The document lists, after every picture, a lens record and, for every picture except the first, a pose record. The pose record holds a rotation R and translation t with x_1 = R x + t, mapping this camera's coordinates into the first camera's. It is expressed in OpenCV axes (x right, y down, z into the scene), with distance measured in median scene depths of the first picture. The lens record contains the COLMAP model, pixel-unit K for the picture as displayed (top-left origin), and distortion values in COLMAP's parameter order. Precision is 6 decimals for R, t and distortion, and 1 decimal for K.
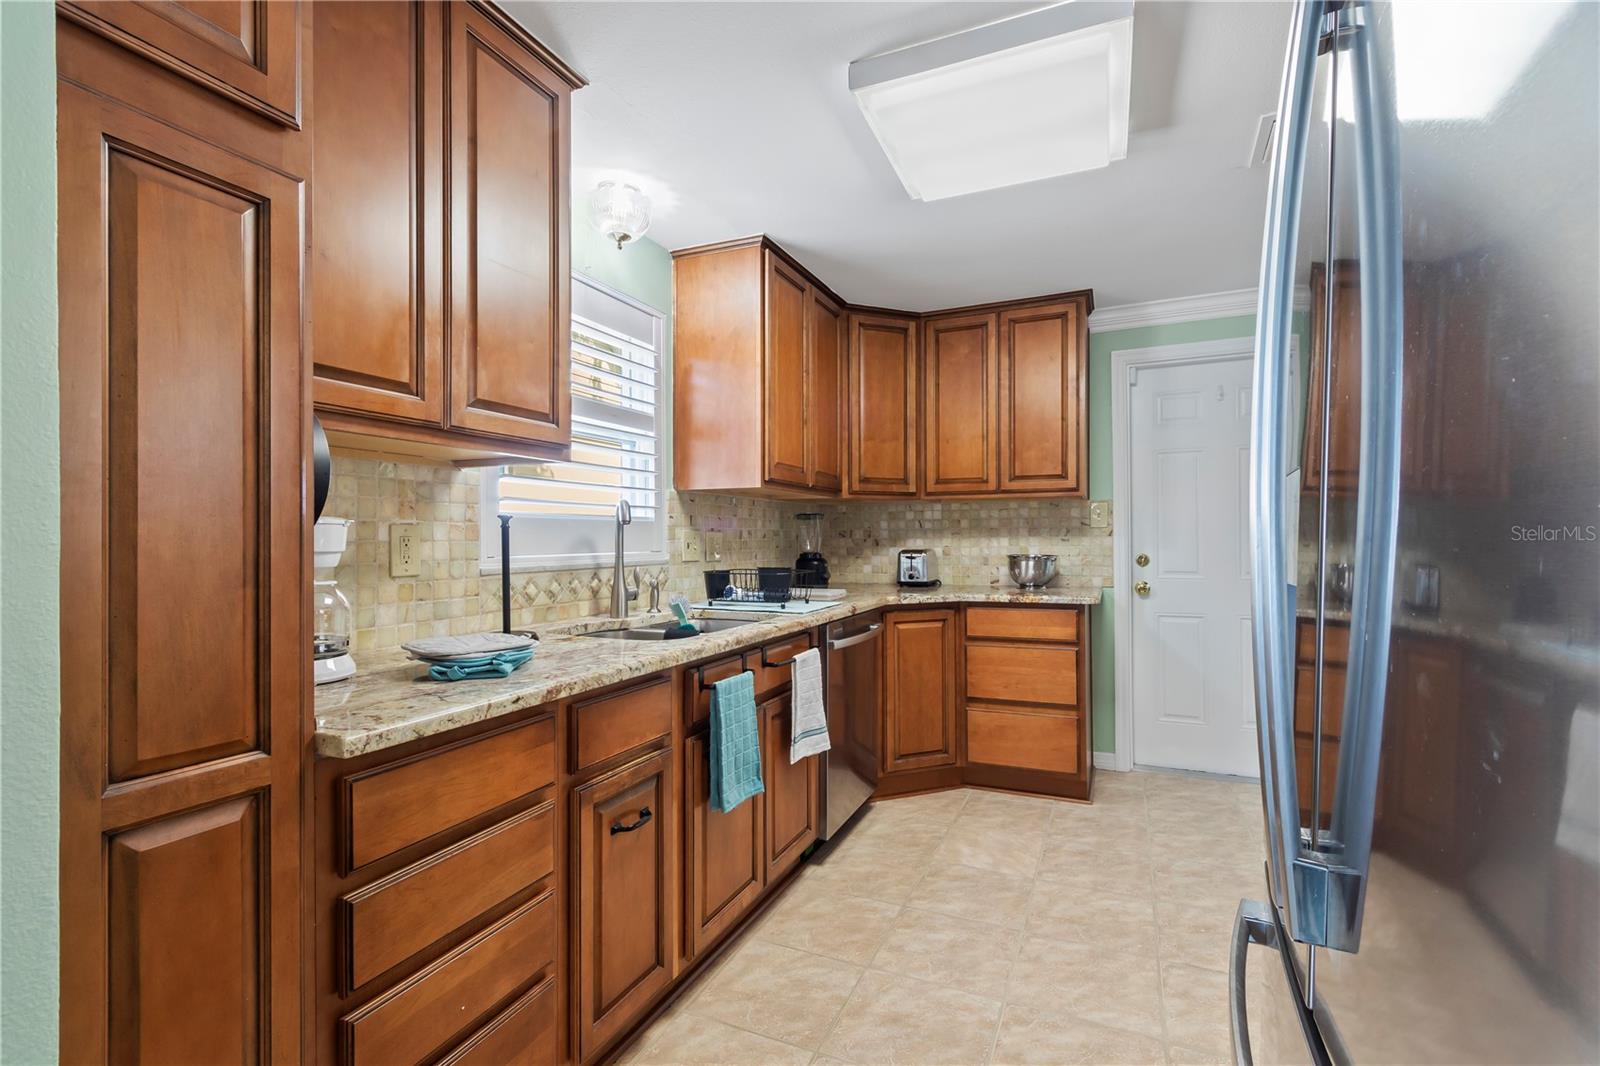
lens RADIAL K [[731.0, 0, 795.4], [0, 731.0, 534.3], [0, 0, 1]] dist [0.006976, -0.002525]
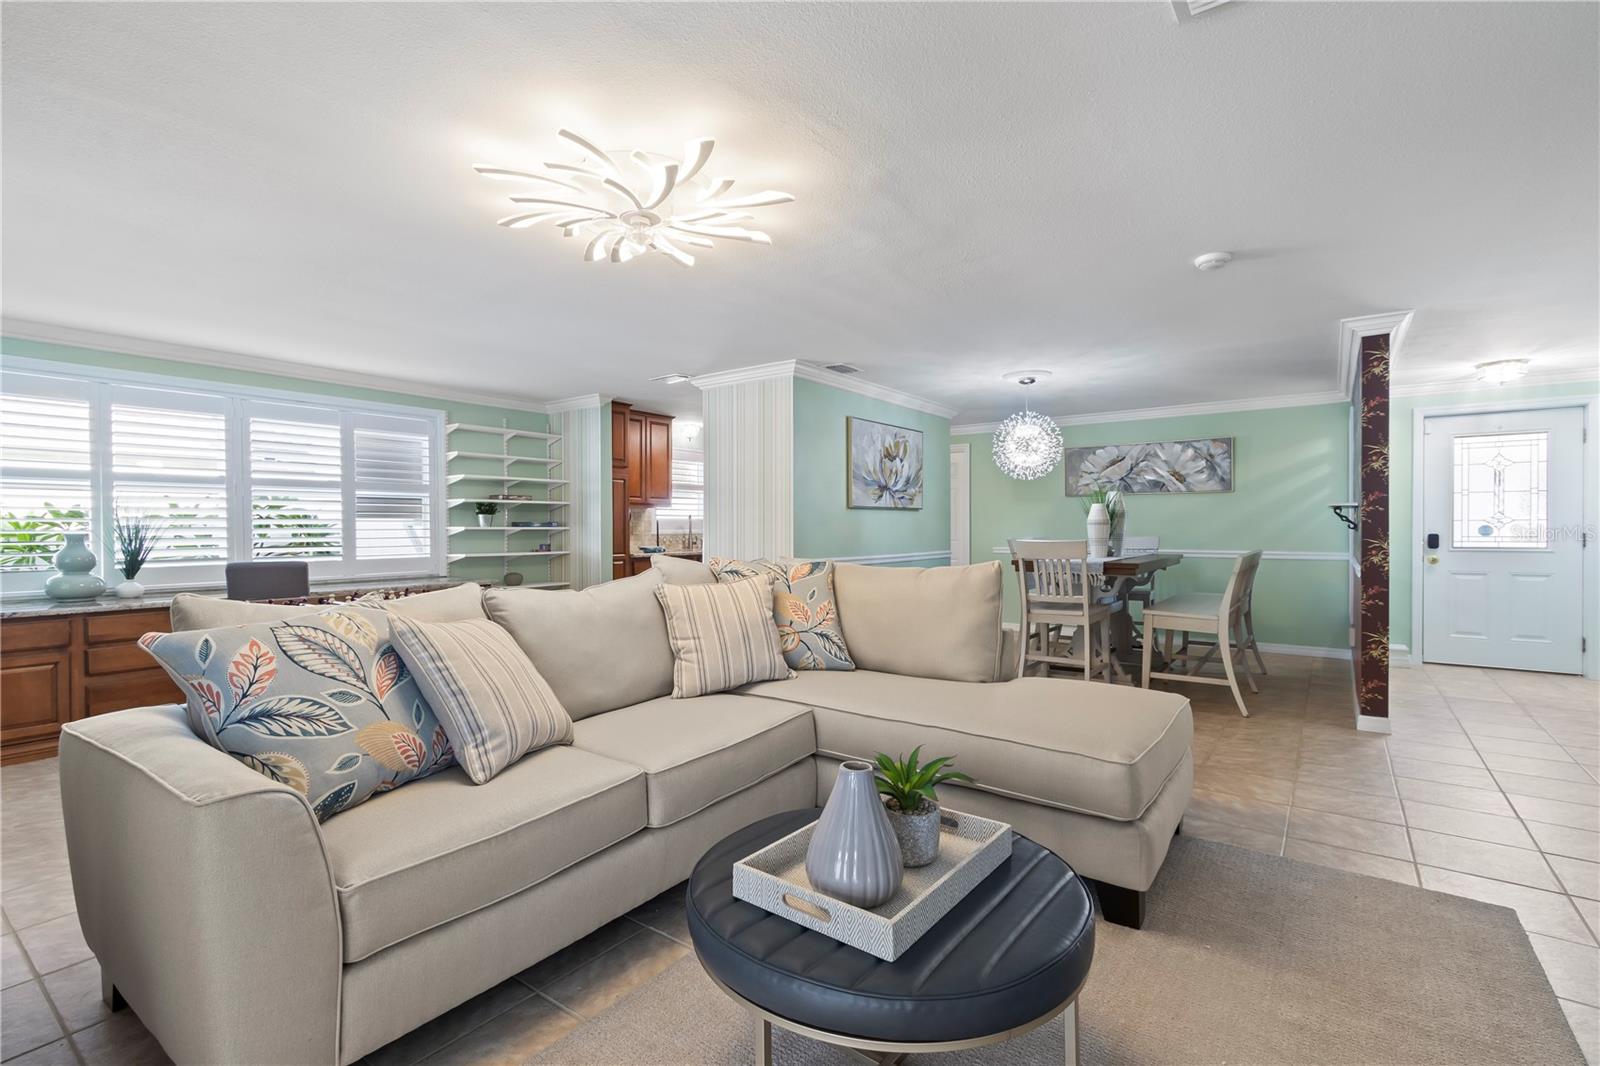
lens RADIAL K [[731.0, 0, 795.4], [0, 731.0, 532.4], [0, 0, 1]] dist [0.006976, -0.002525]
pose [[0.977724, 0.001741, -0.209889, 0.852590], [0.000919, 0.999921, 0.012572, -0.005167], [0.209895, -0.012484, 0.977644, -1.989084]]
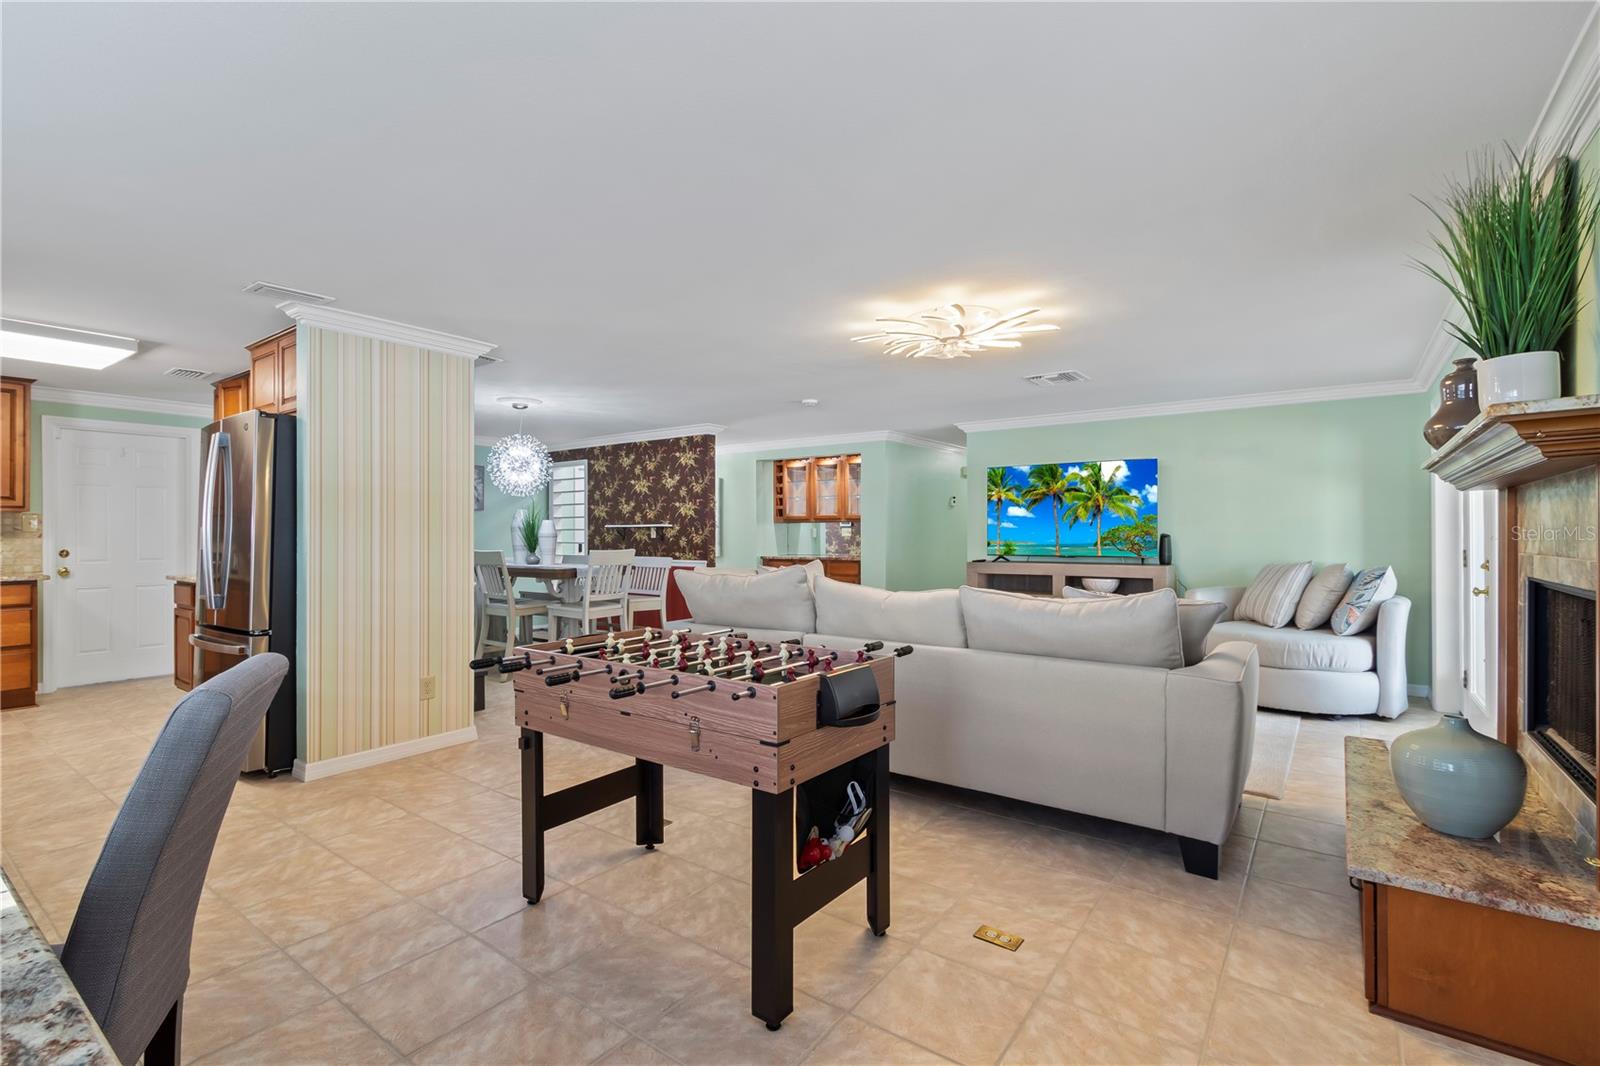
lens RADIAL K [[731.0, 0, 787.6], [0, 731.0, 535.0], [0, 0, 1]] dist [0.006976, -0.002525]
pose [[0.217792, 0.002275, 0.975992, -0.969753], [-0.002965, 0.999994, -0.001670, -0.006508], [-0.975991, -0.002530, 0.217798, -1.129345]]
